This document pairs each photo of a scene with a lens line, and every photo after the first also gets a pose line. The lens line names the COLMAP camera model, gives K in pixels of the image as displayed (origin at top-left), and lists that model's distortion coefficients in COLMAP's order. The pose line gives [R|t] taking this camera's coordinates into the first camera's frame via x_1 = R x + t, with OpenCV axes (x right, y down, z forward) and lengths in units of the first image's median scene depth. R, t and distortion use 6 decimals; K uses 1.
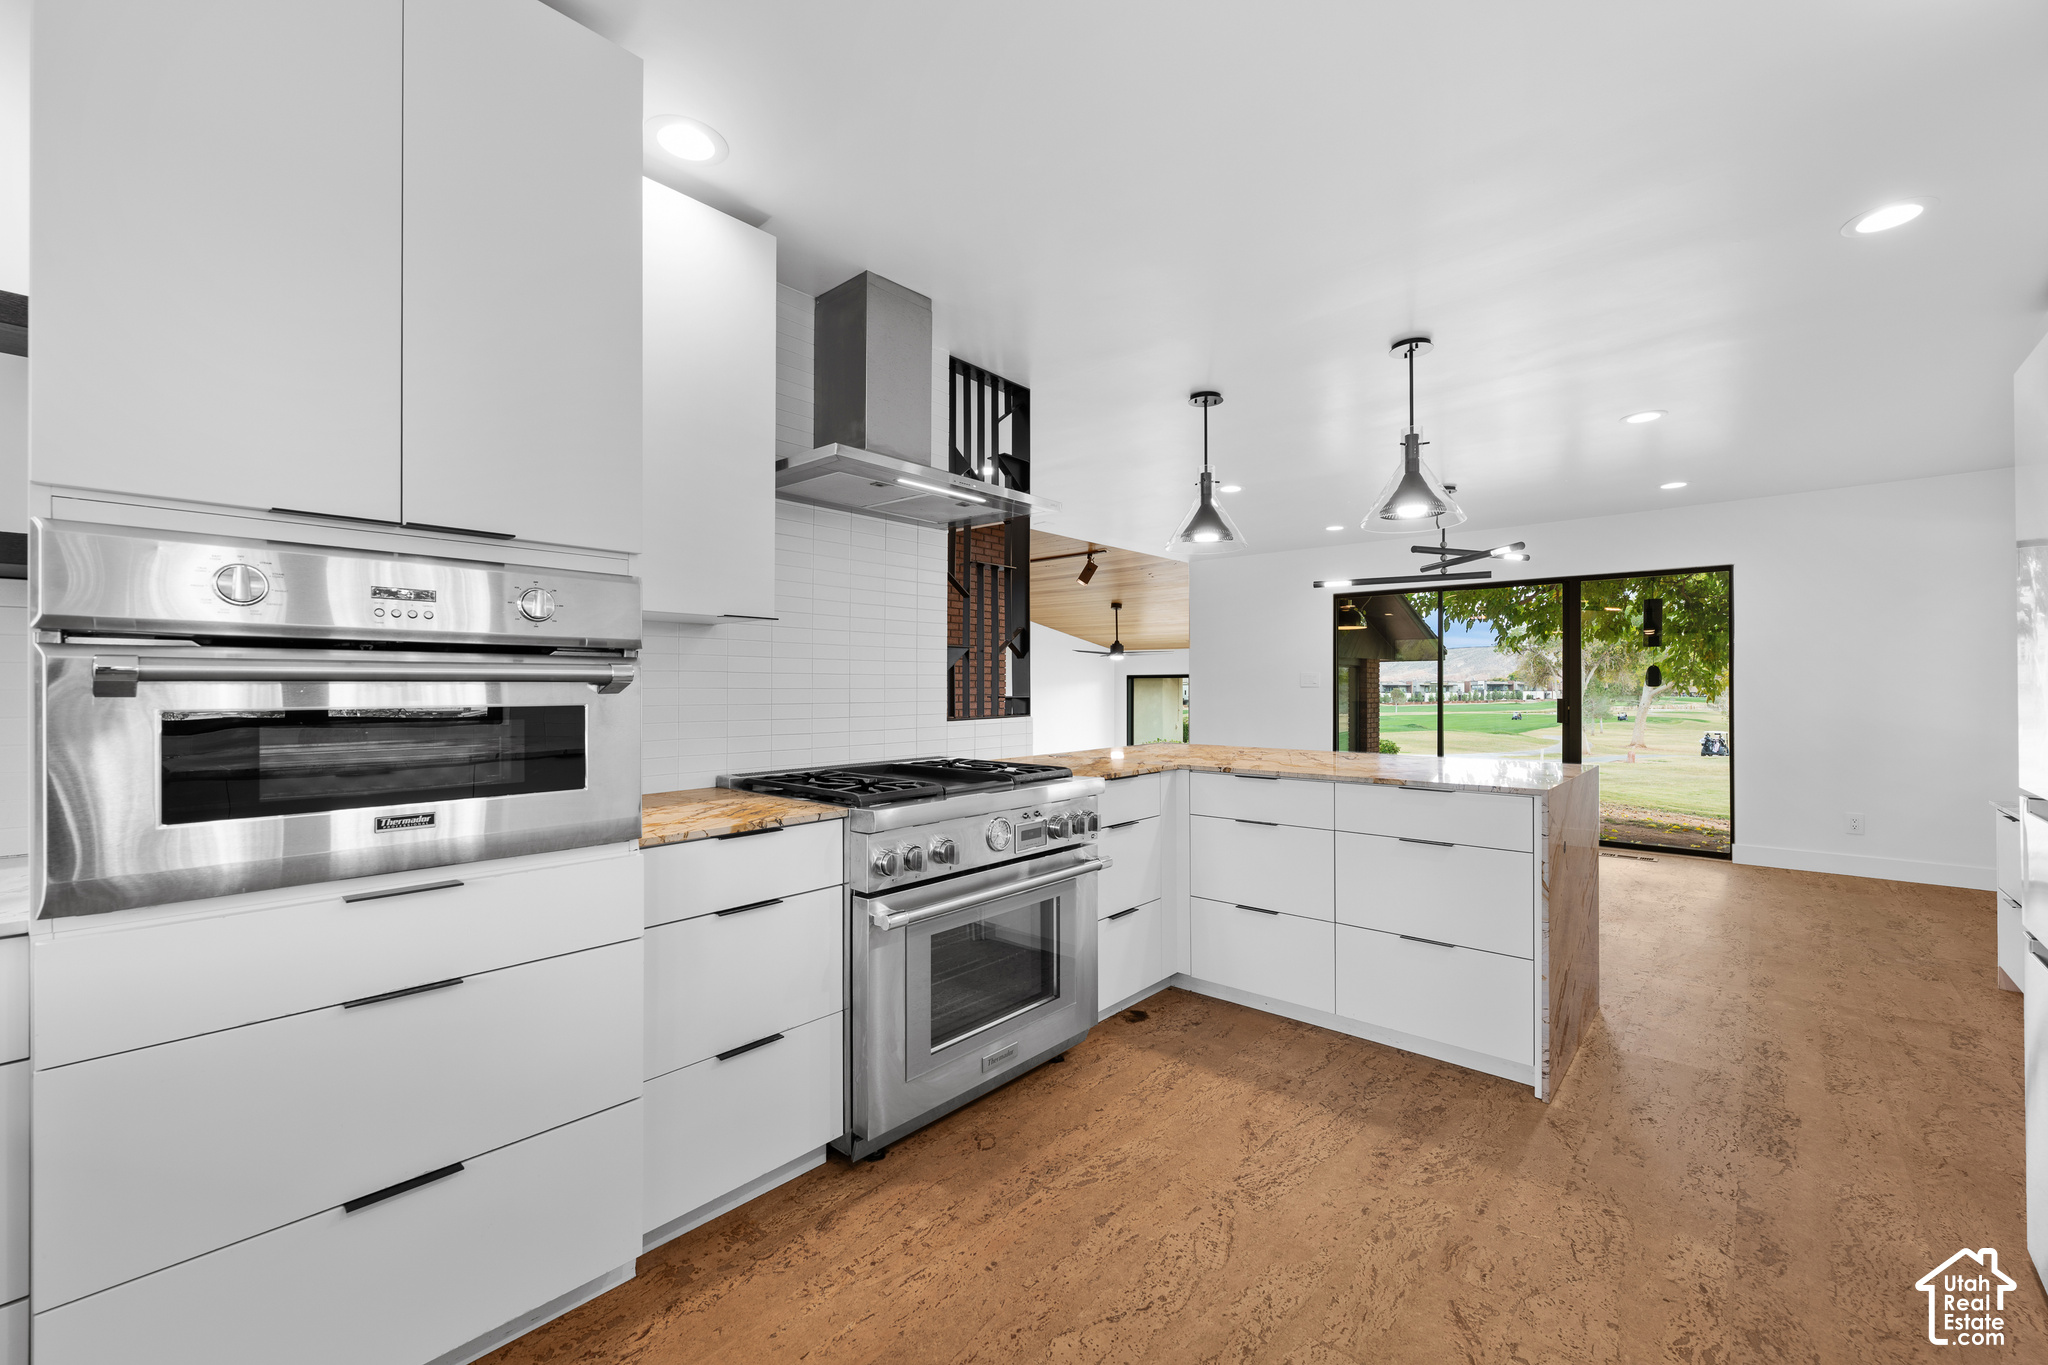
lens RADIAL K [[827.8, 0, 1028.2], [0, 827.8, 685.7], [0, 0, 1]] dist [-0.000147, 0.000145]
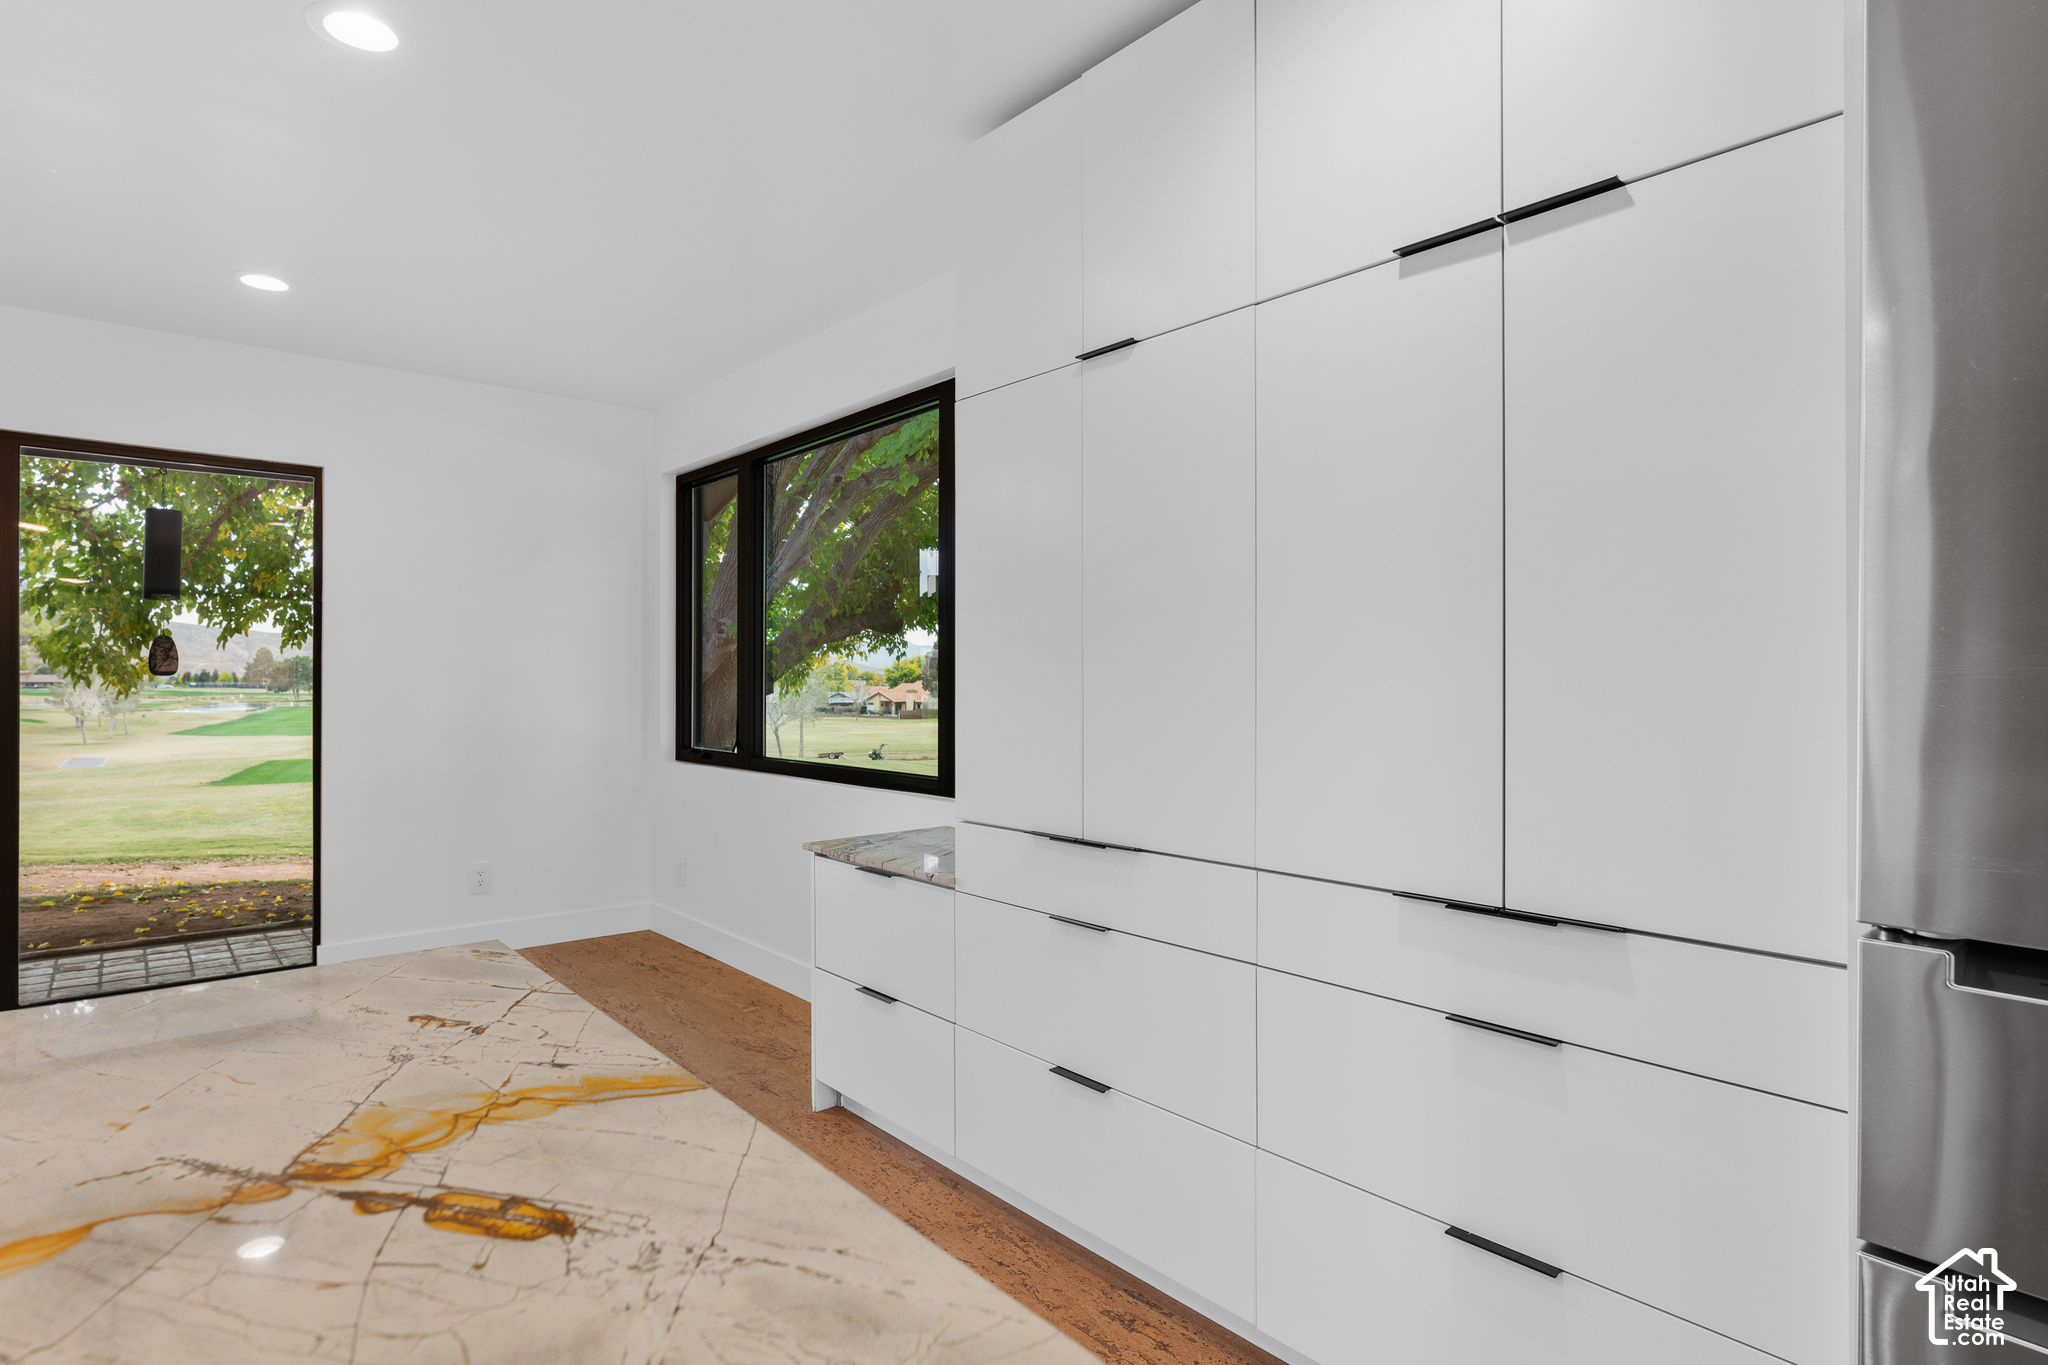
lens RADIAL K [[1067.4, 0, 1024.2], [0, 1067.4, 682.0], [0, 0, 1]] dist [0.003025, 0.000268]
pose [[0.141702, -0.001272, 0.989909, 0.067237], [-0.006282, 0.999978, 0.002184, -0.000099], [-0.989889, -0.006528, 0.141691, 0.154638]]
